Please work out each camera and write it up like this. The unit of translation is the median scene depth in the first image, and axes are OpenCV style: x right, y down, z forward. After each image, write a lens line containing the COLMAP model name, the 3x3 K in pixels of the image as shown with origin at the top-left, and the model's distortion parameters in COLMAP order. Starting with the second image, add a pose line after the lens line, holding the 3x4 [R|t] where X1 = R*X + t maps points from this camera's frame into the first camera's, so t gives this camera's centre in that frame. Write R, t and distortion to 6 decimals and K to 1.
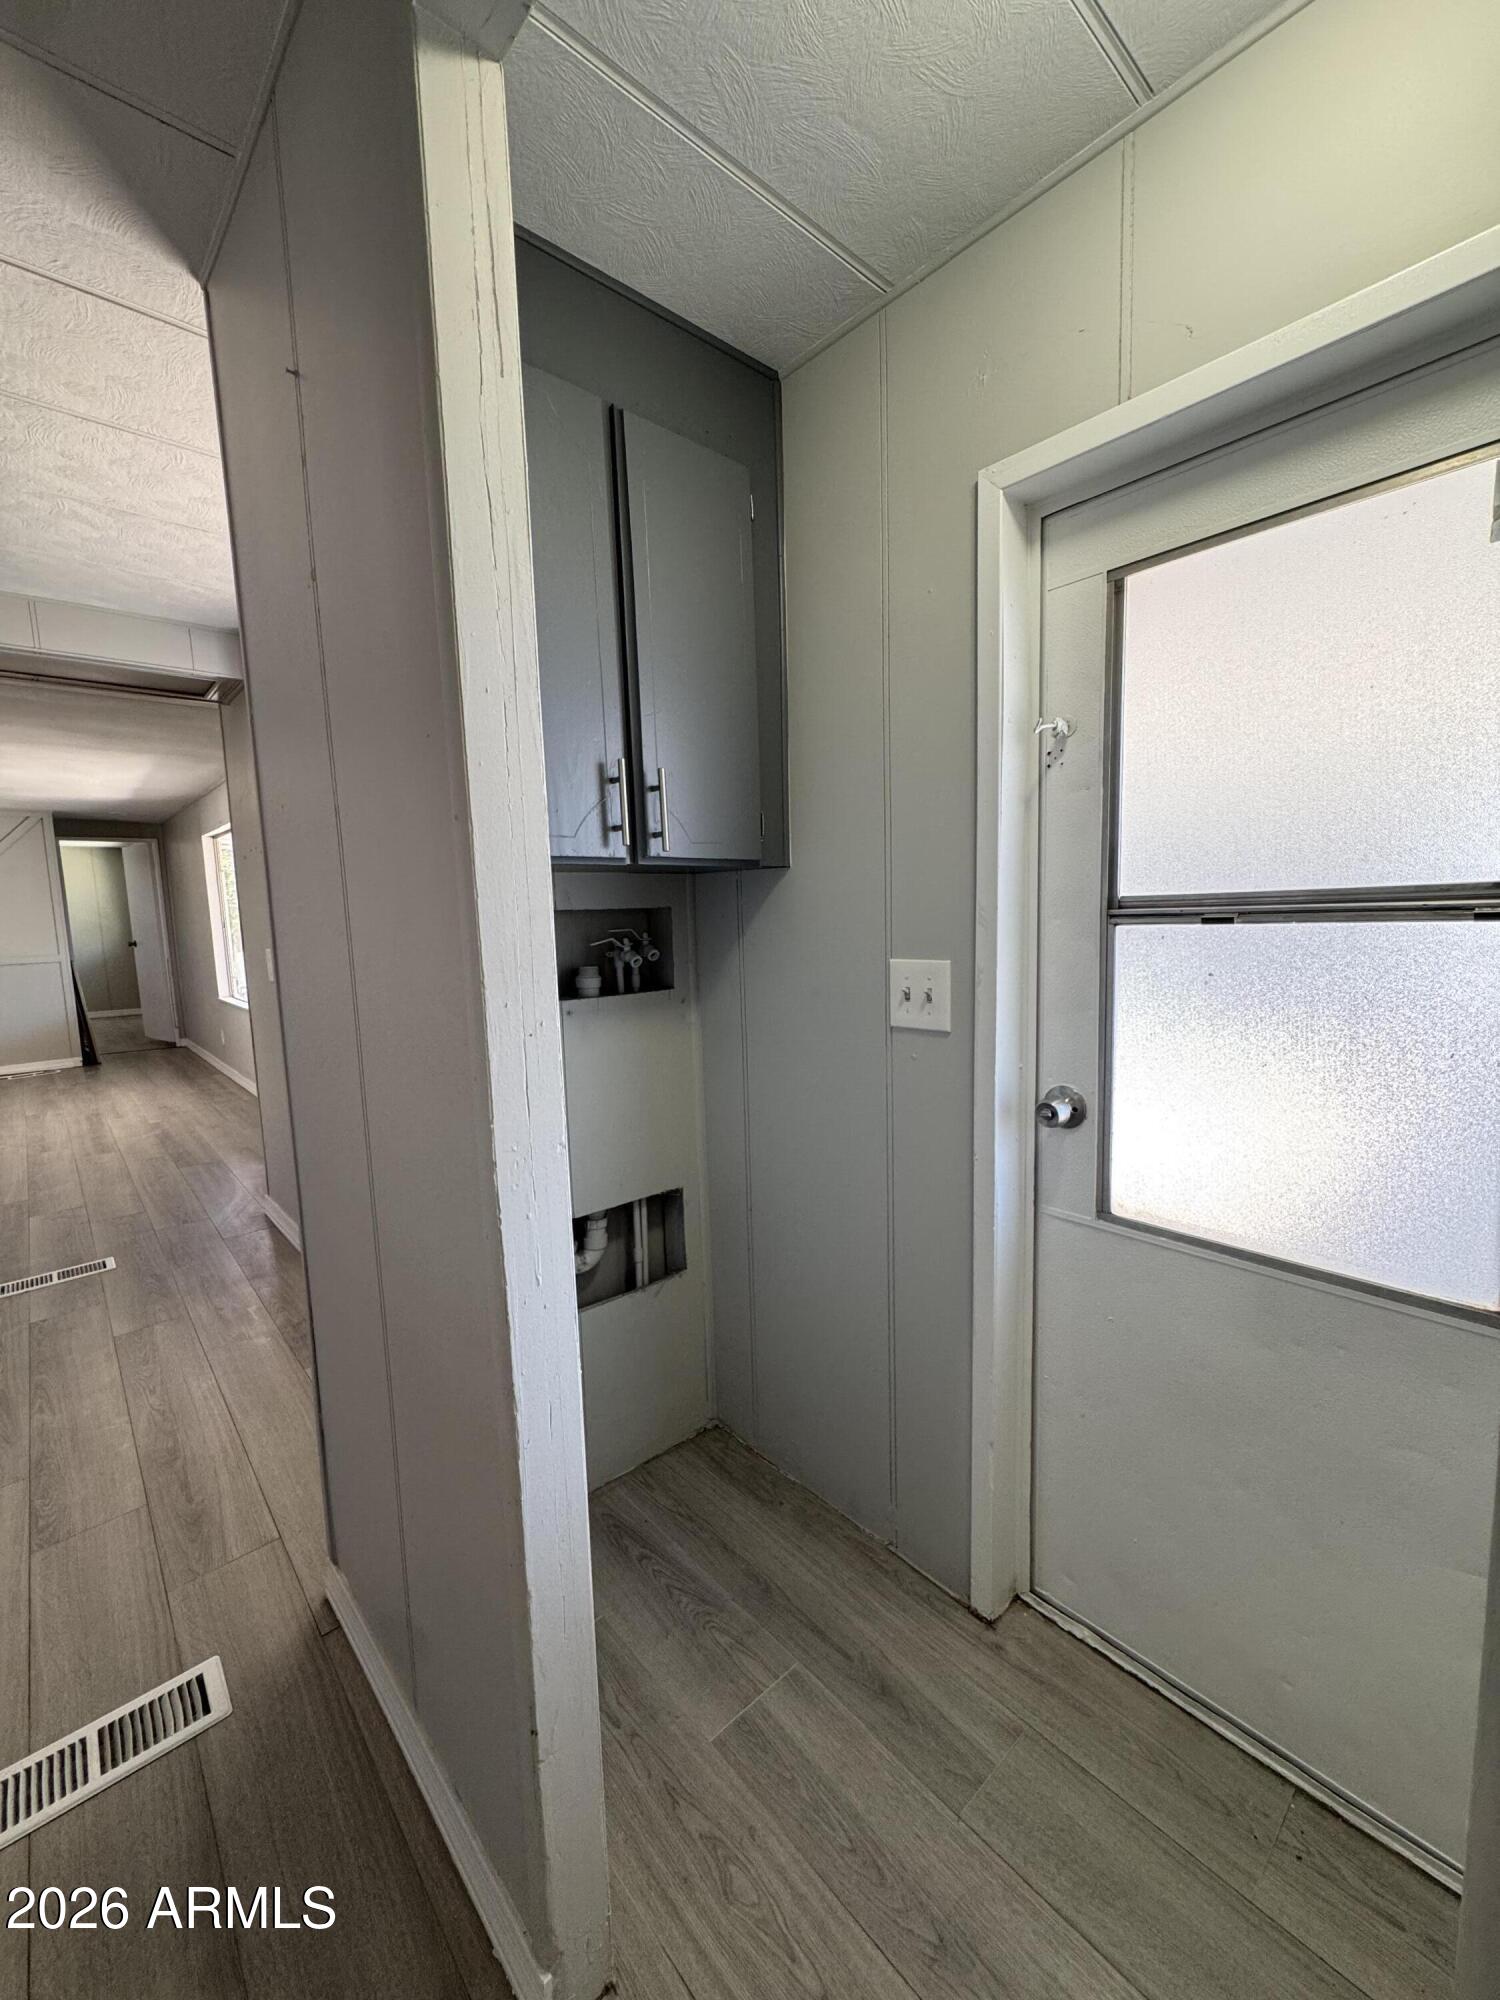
lens RADIAL K [[797.0, 0, 753.6], [0, 797.0, 997.0], [0, 0, 1]] dist [-0.002797, 0.000257]
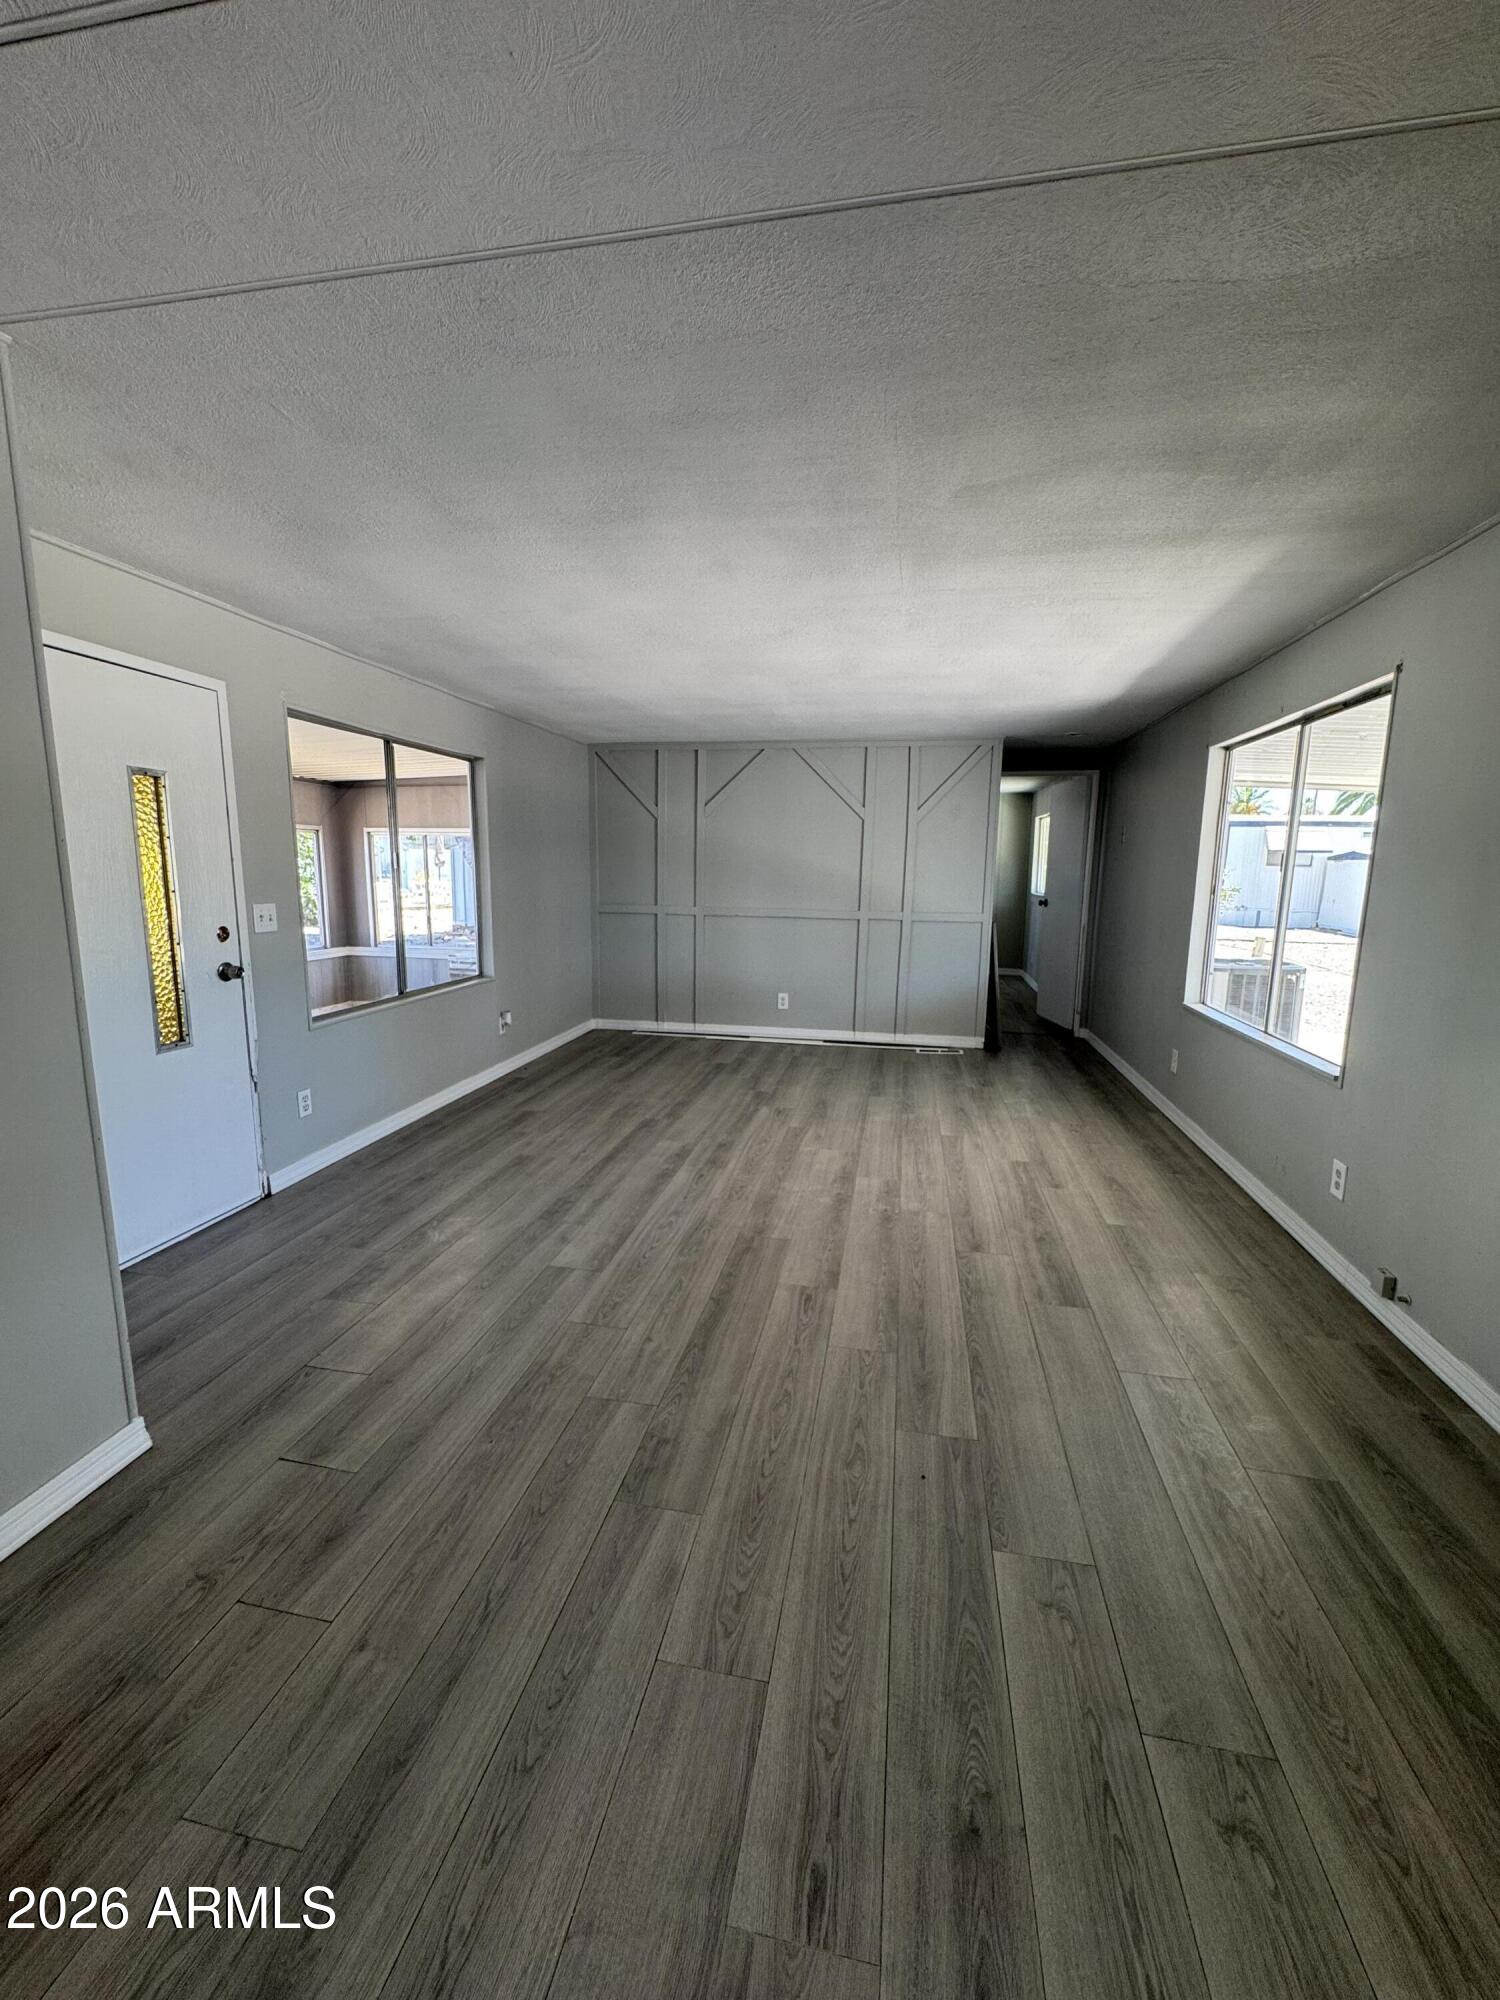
lens RADIAL K [[797.0, 0, 754.9], [0, 797.0, 1000.0], [0, 0, 1]] dist [-0.002797, 0.000257]
pose [[0.595190, 0.161518, -0.787185, -1.318784], [-0.115990, 0.986601, 0.114735, -0.125268], [0.795170, 0.023017, 0.605950, 1.178837]]
